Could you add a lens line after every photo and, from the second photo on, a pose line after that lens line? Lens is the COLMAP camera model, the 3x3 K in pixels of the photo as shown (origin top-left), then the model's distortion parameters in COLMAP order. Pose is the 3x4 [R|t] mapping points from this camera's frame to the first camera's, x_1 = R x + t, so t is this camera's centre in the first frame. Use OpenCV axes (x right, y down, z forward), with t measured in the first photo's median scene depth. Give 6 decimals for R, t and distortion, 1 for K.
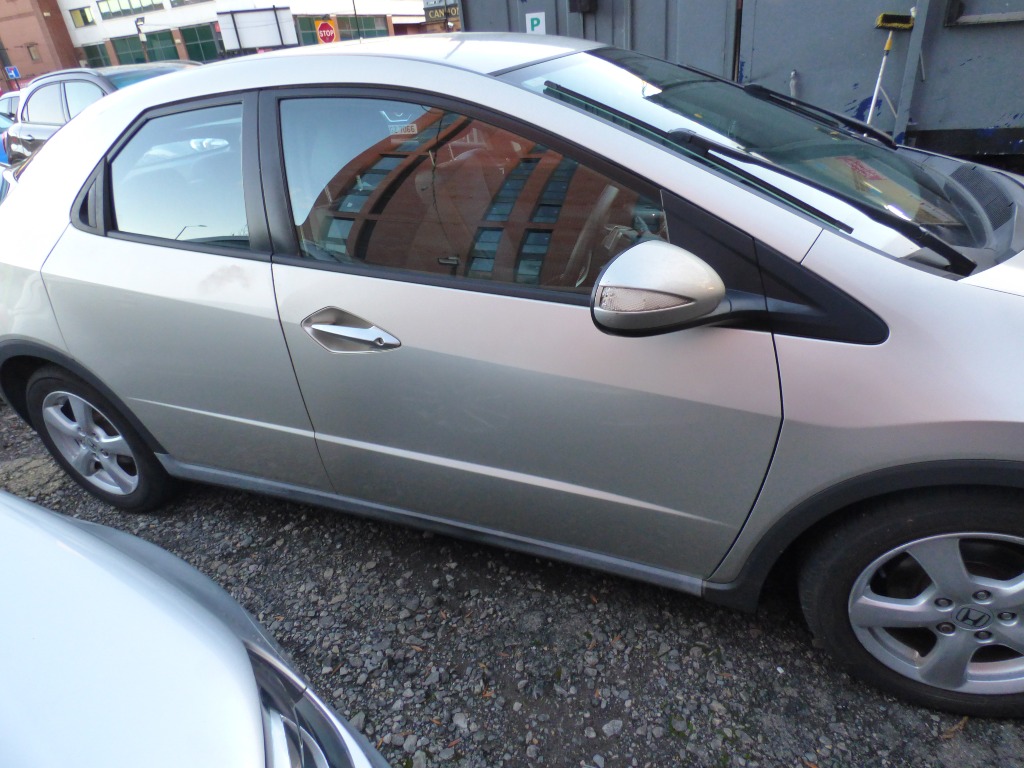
lens RADIAL K [[620.4, 0, 513.0], [0, 620.4, 384.6], [0, 0, 1]] dist [-0.001810, -0.007249]
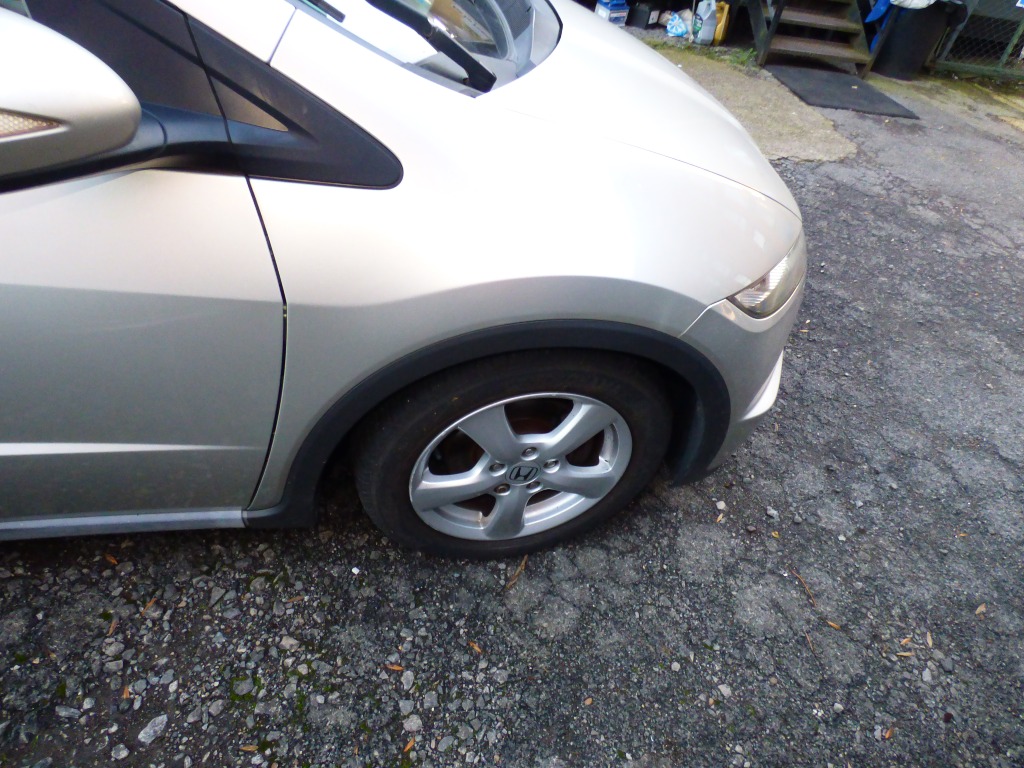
lens RADIAL K [[620.4, 0, 515.2], [0, 620.4, 379.6], [0, 0, 1]] dist [-0.001810, -0.007249]
pose [[0.803713, -0.220598, 0.552614, 0.195688], [0.072466, 0.958112, 0.277076, -0.032696], [-0.590588, -0.182643, 0.786032, 0.228823]]
